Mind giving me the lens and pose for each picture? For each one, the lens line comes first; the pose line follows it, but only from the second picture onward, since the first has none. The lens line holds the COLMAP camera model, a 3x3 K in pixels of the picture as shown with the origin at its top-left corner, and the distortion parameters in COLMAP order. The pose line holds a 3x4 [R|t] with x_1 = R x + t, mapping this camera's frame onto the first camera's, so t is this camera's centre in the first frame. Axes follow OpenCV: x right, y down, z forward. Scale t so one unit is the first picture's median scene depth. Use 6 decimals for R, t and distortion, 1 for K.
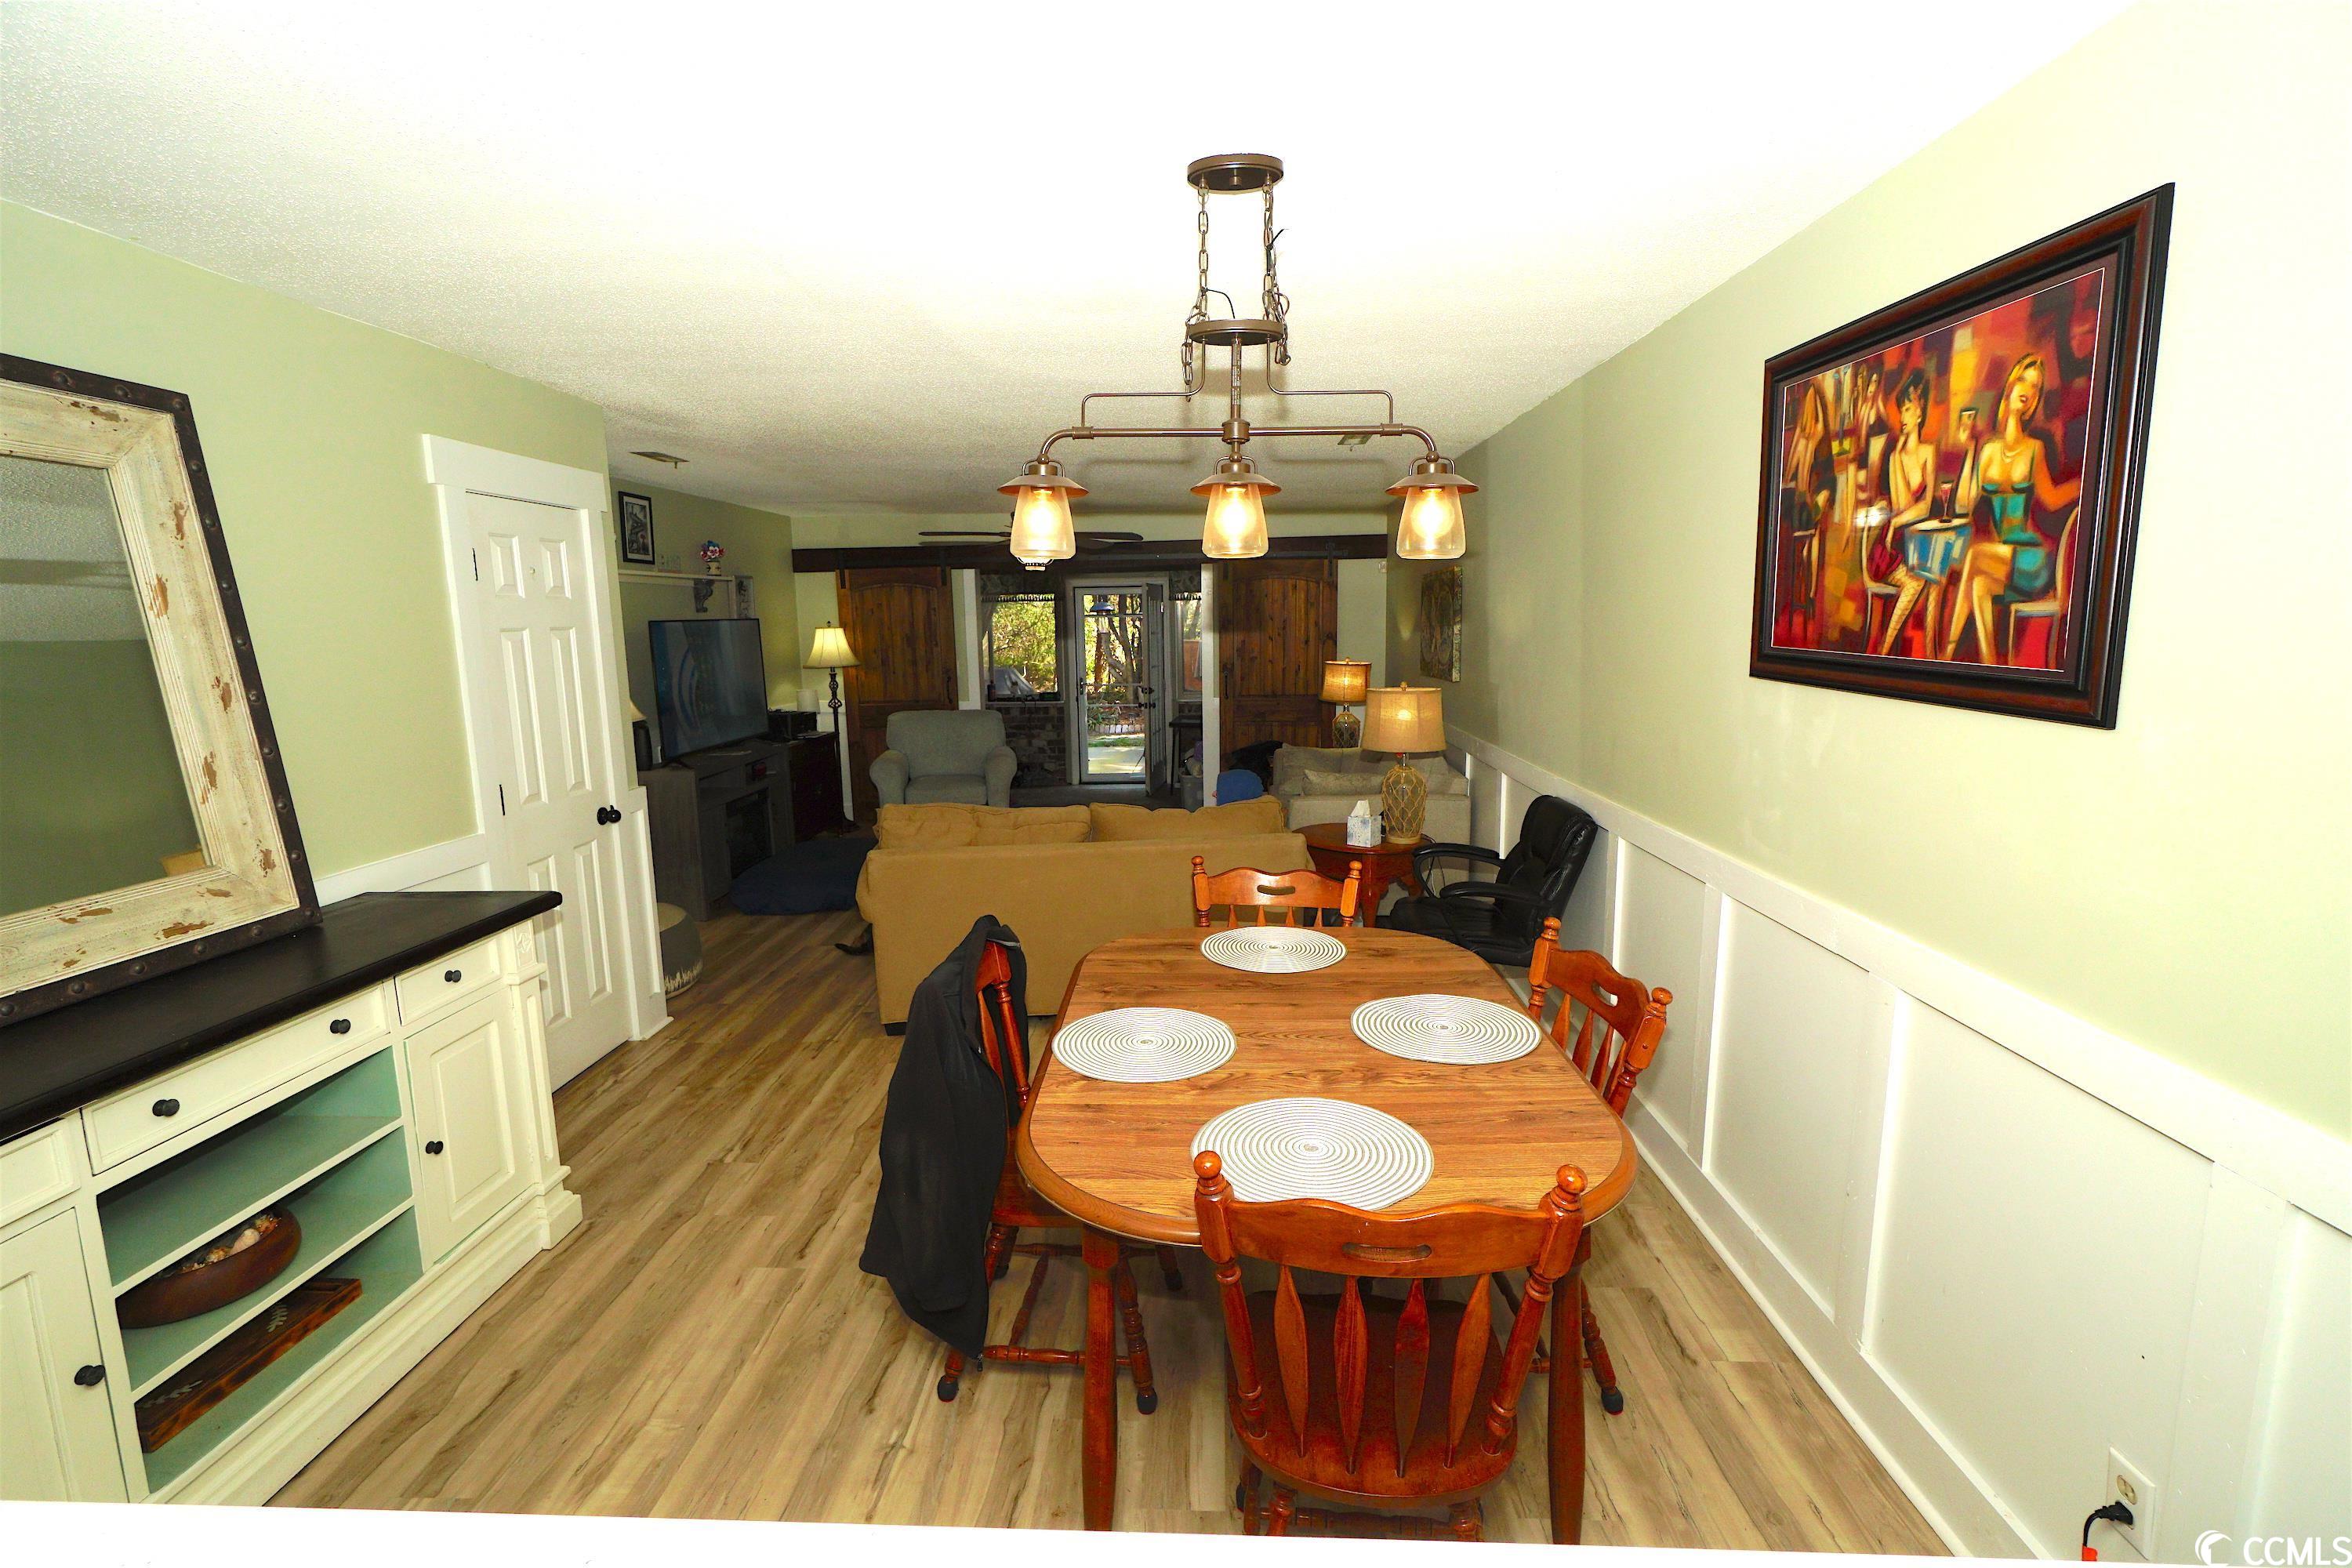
lens RADIAL K [[1047.5, 0, 1178.3], [0, 1047.5, 776.3], [0, 0, 1]] dist [-0.000107, 0.000480]
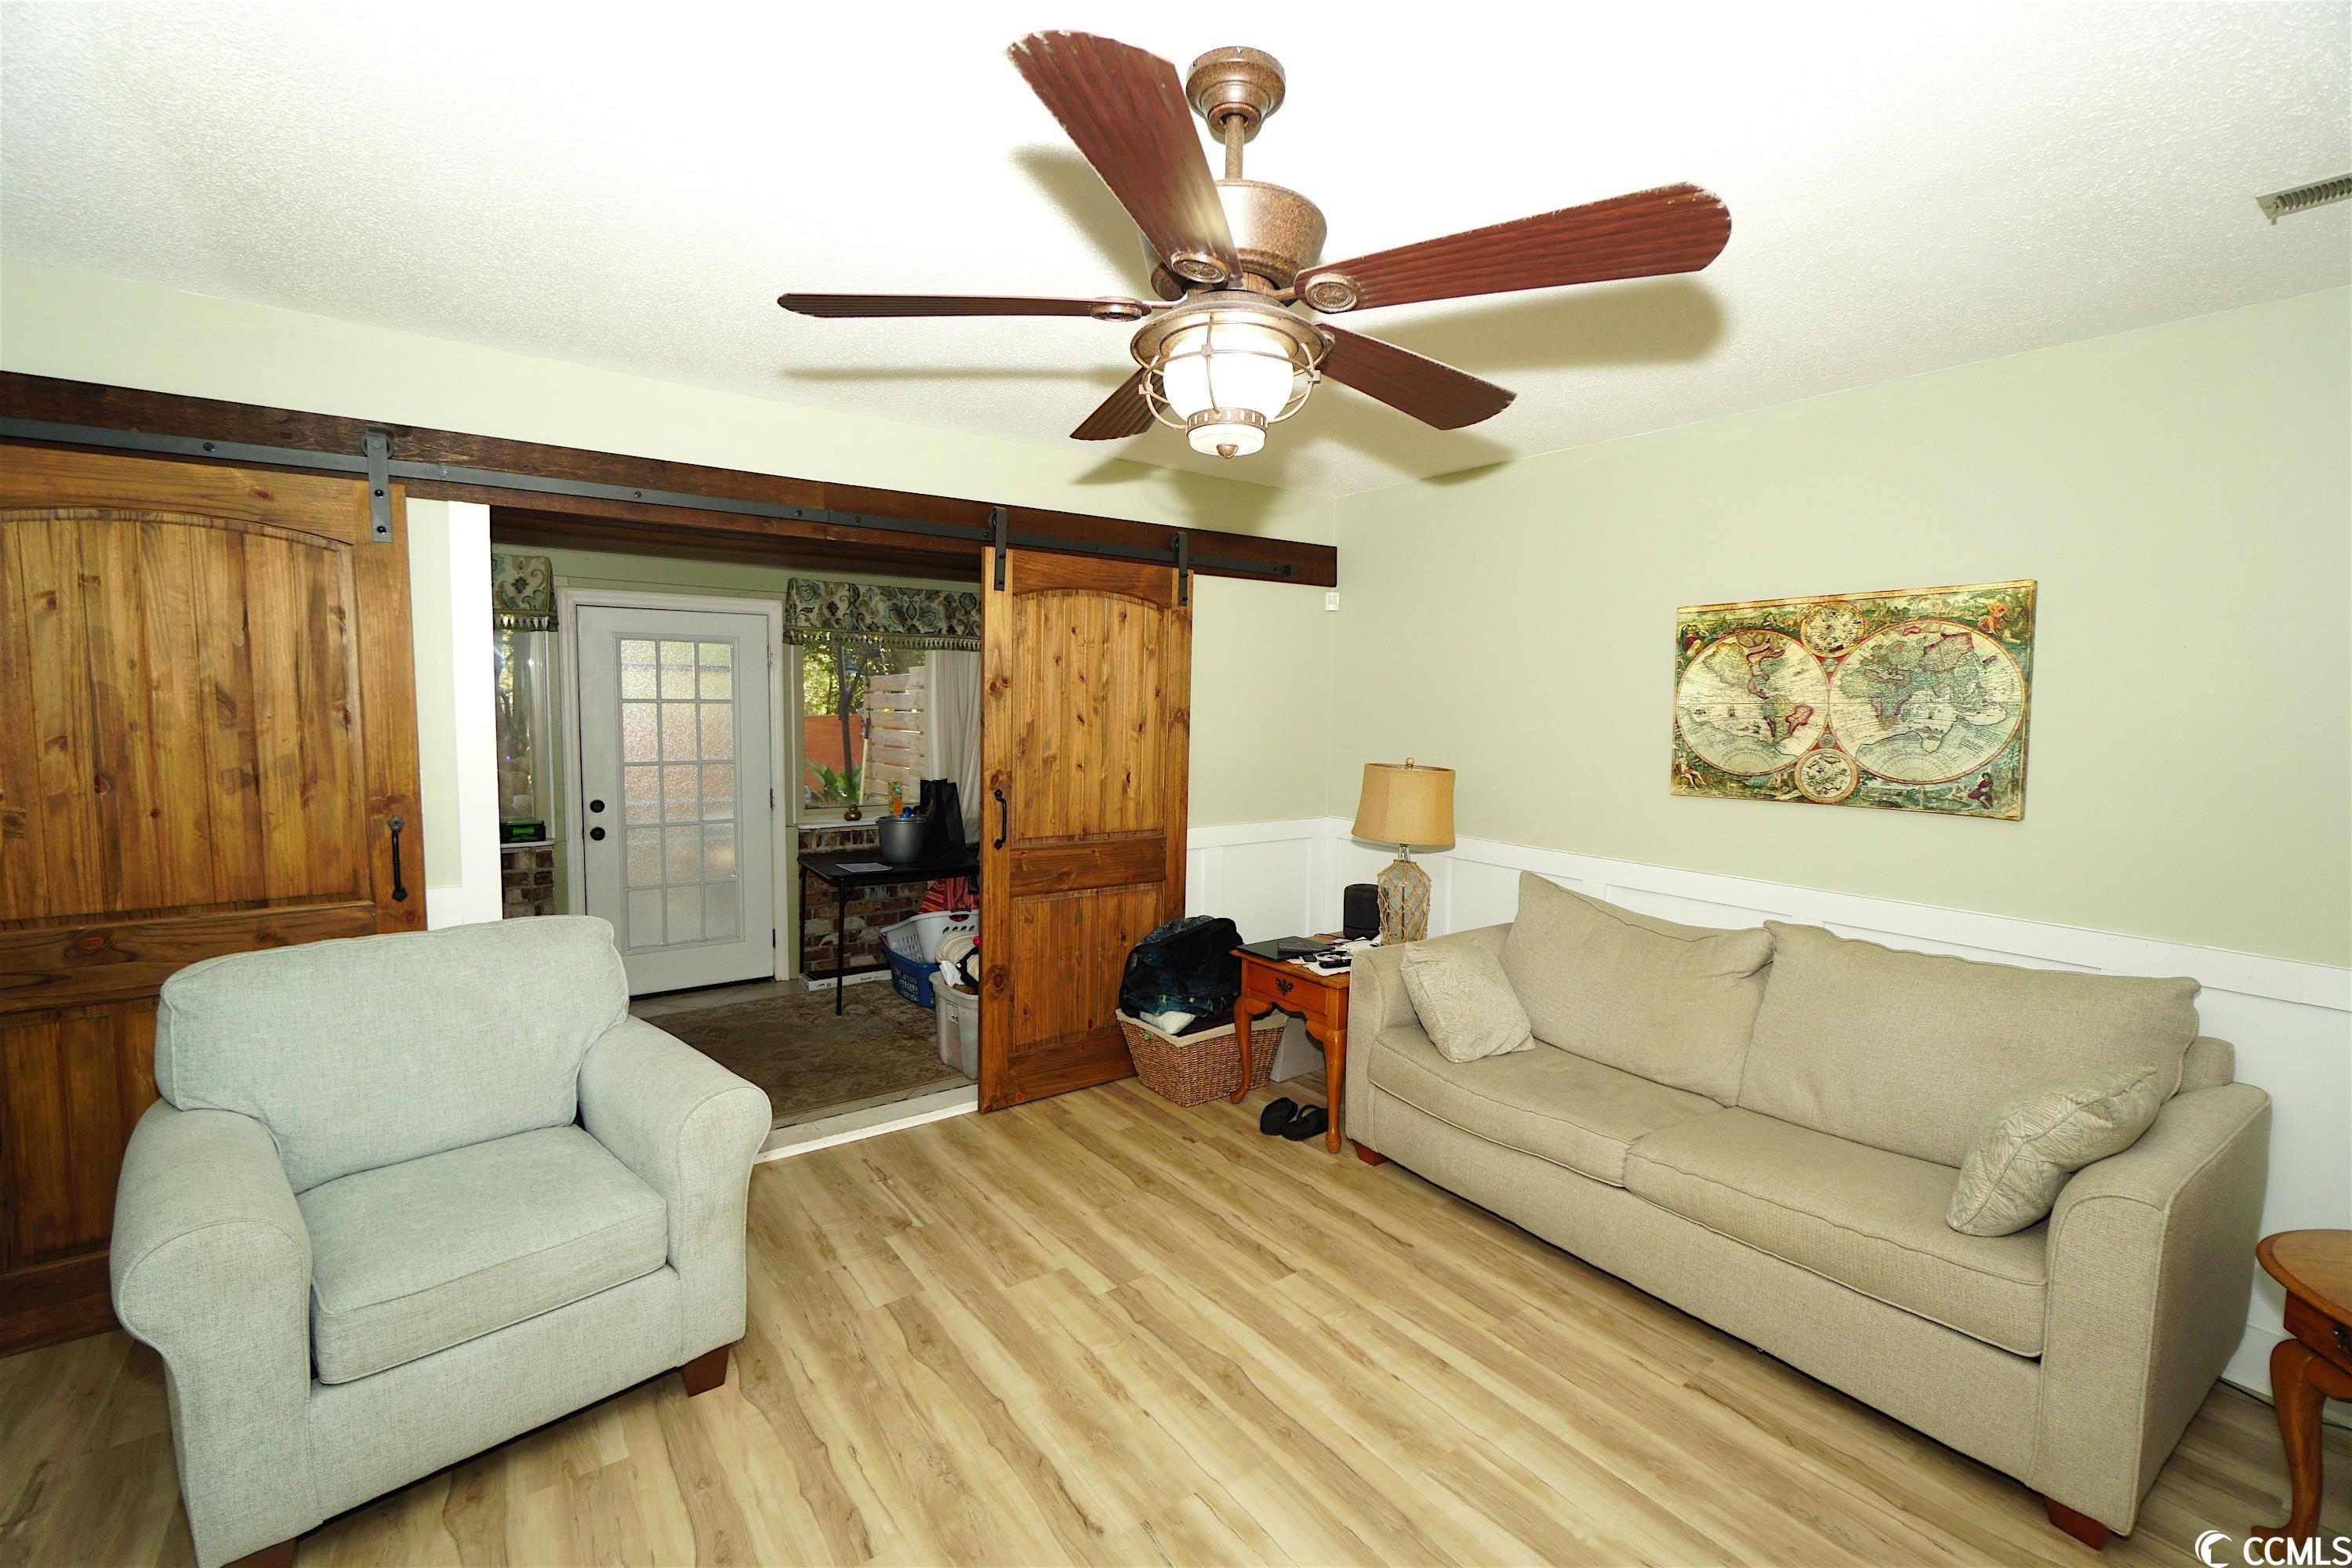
lens RADIAL K [[998.3, 0, 1176.0], [0, 998.3, 784.0], [0, 0, 1]] dist [-0.018988, 0.000233]
pose [[0.784791, -0.025017, 0.619255, -0.832831], [0.065478, 0.996940, -0.042707, -0.295052], [-0.616291, 0.074064, 0.784028, 2.321499]]
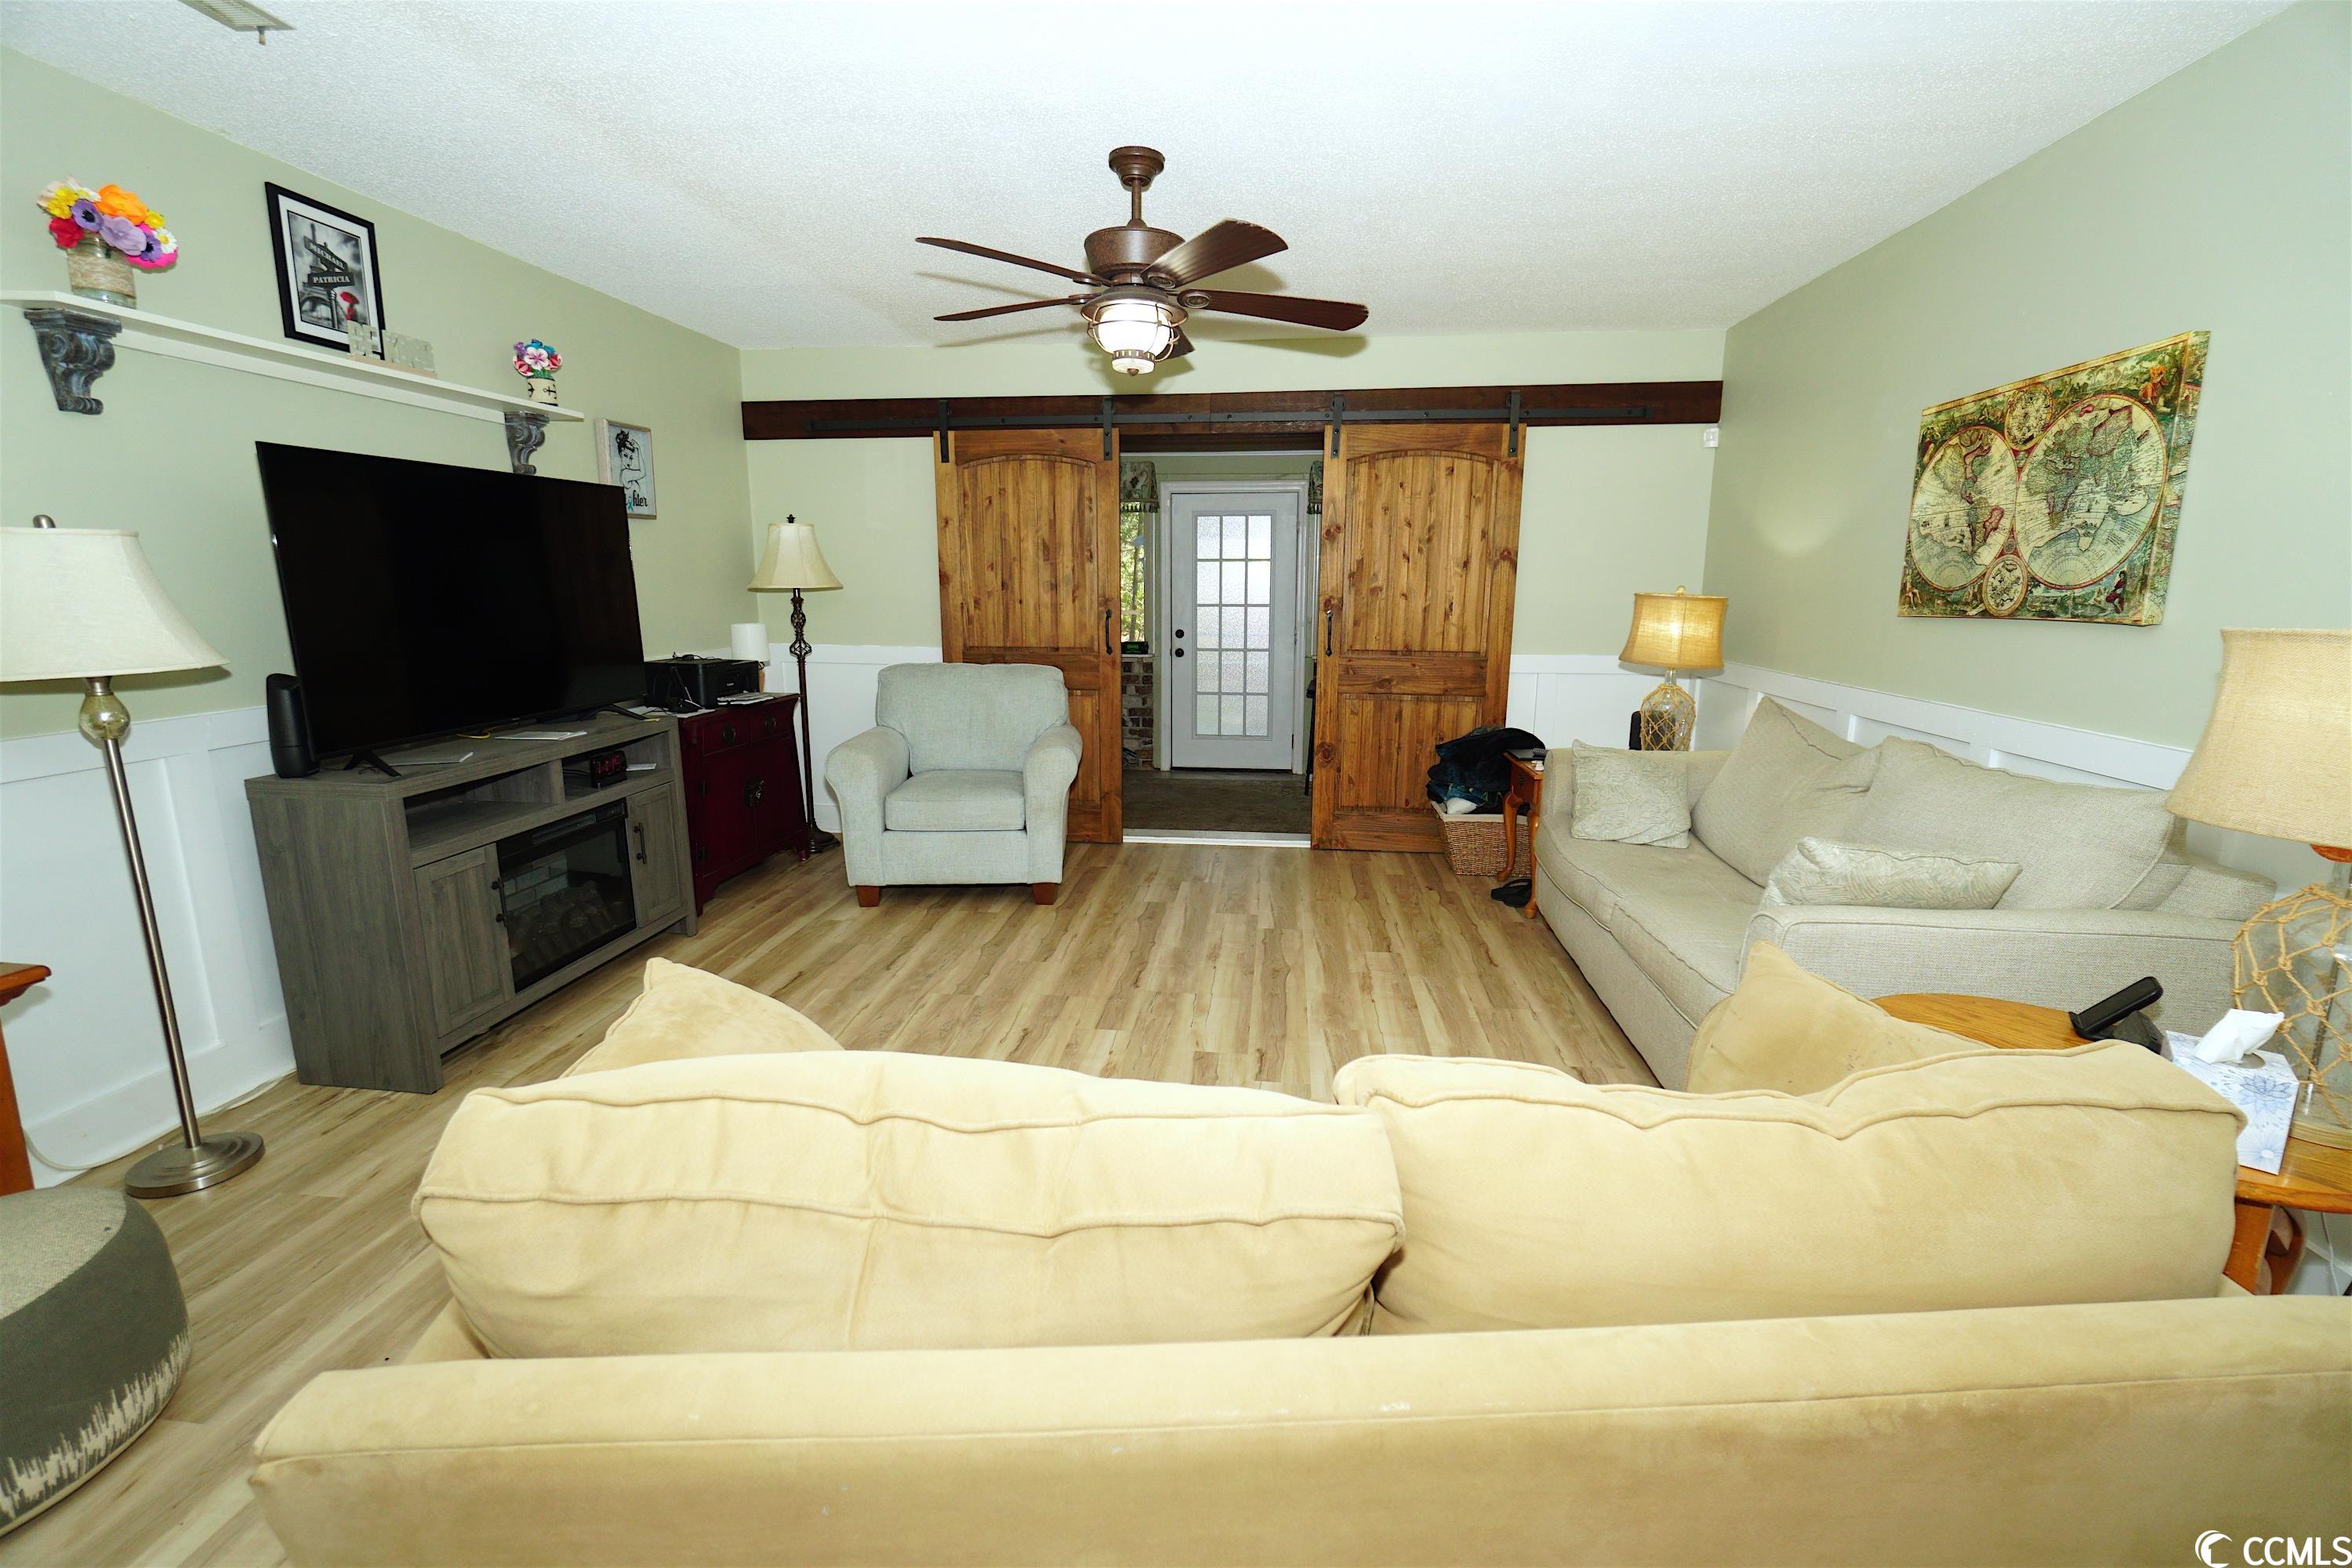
lens RADIAL K [[998.7, 0, 1175.6], [0, 998.7, 775.4], [0, 0, 1]] dist [-0.011761, -0.000222]
pose [[0.997532, 0.032178, -0.062401, -0.239295], [-0.029403, 0.998559, 0.044890, -0.099913], [0.063756, -0.042945, 0.997041, 1.553618]]
